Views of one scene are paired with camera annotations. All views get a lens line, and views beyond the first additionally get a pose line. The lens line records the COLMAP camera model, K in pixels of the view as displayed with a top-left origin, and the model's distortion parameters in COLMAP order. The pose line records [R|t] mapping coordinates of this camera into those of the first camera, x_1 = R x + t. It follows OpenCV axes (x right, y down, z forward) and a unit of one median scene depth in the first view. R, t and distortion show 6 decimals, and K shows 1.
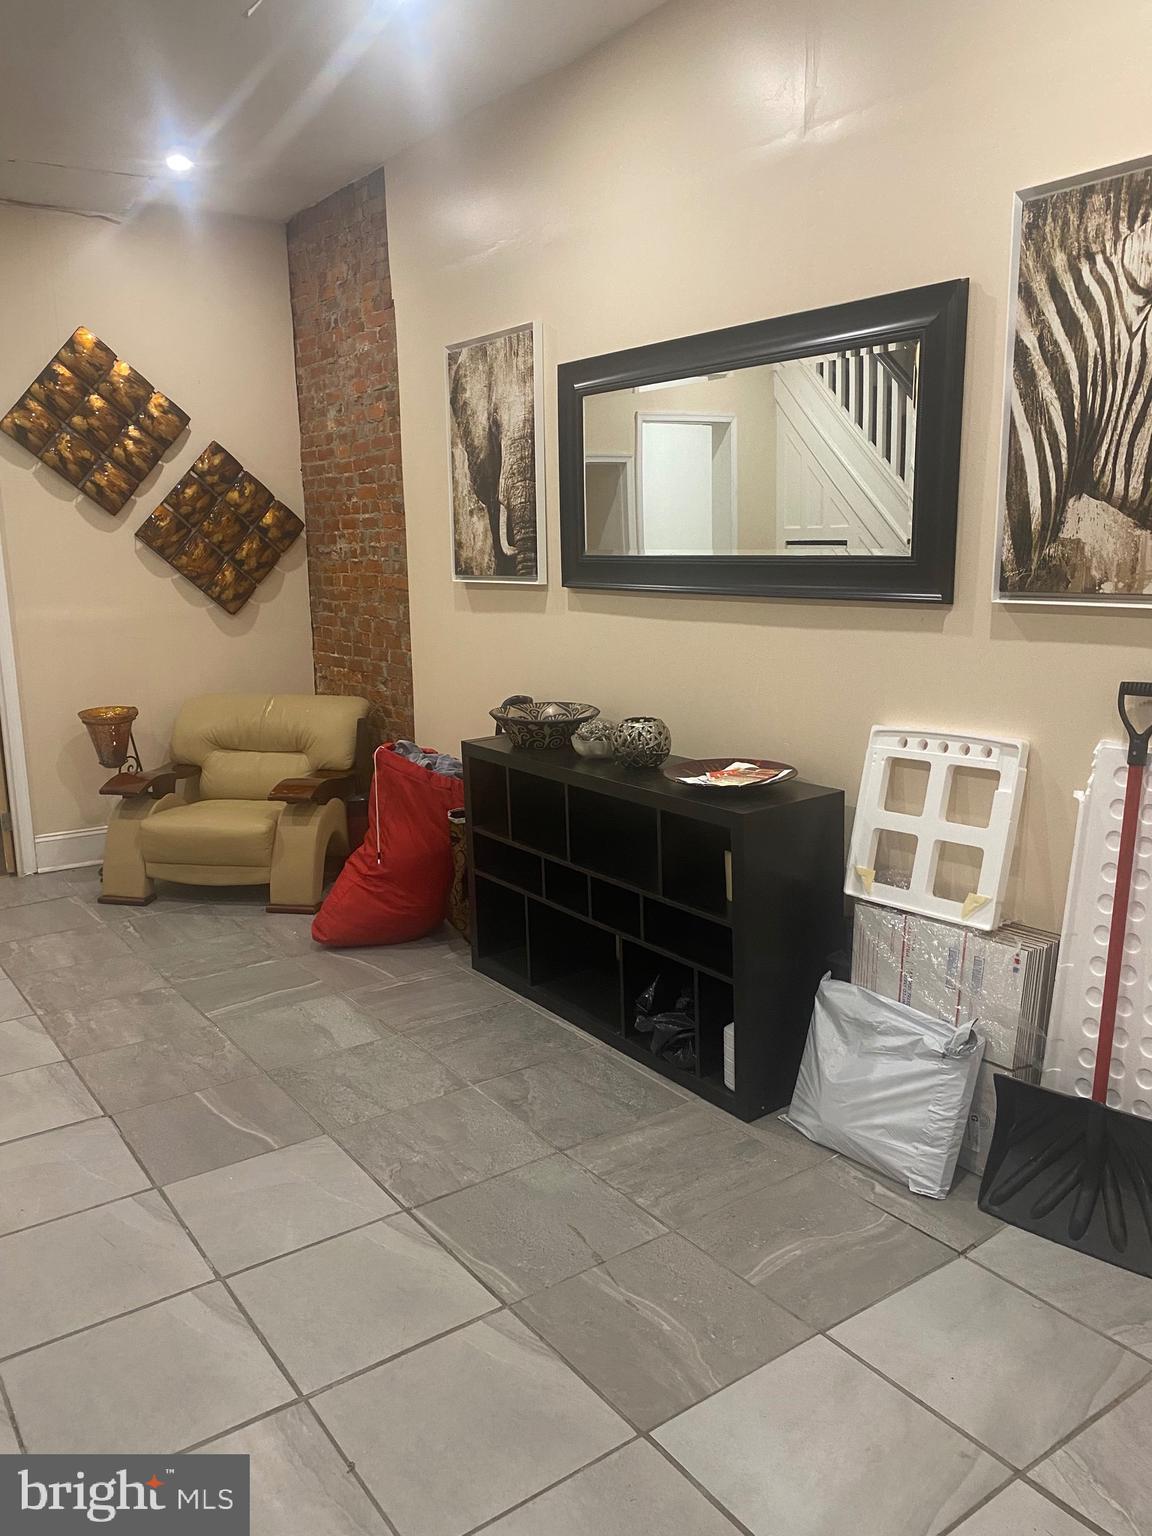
lens RADIAL K [[1179.4, 0, 578.2], [0, 1179.4, 768.8], [0, 0, 1]] dist [0.023872, -0.009867]
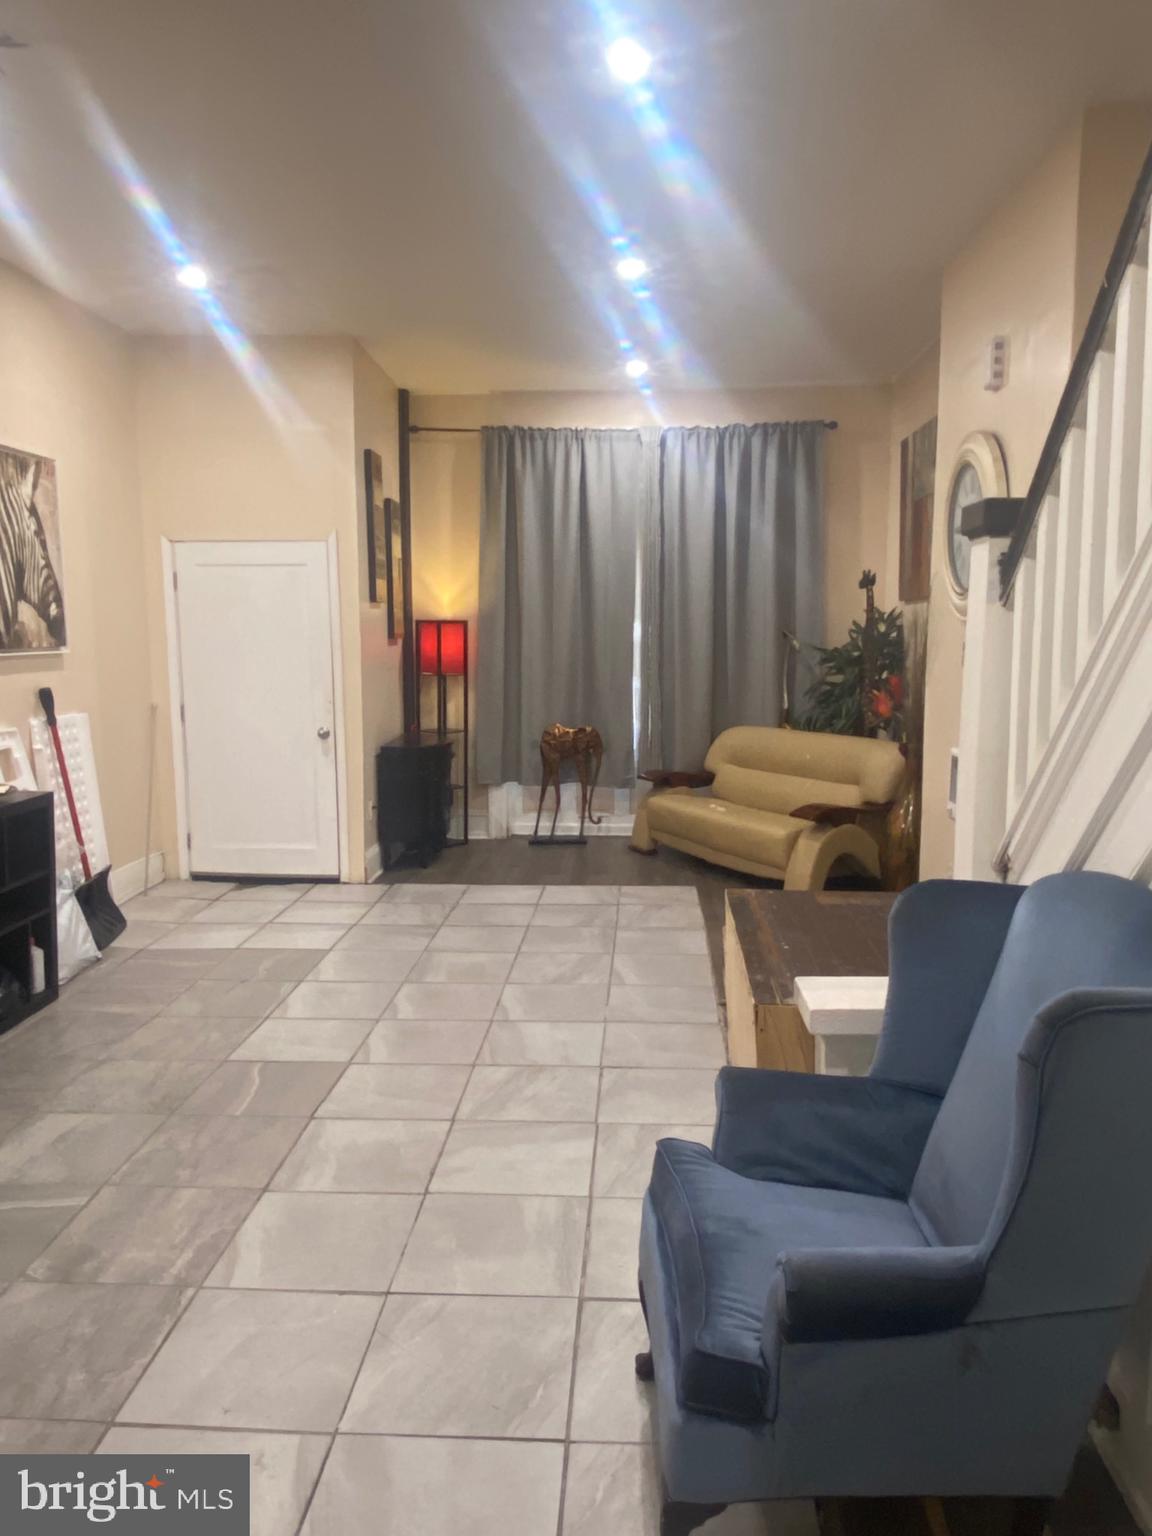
lens RADIAL K [[1126.0, 0, 579.3], [0, 1126.0, 766.1], [0, 0, 1]] dist [-0.001058, -0.001373]
pose [[-0.777007, -0.069681, 0.625624, -1.214394], [0.127518, 0.955826, 0.264832, -0.273260], [-0.616441, 0.285554, -0.733798, 1.499602]]
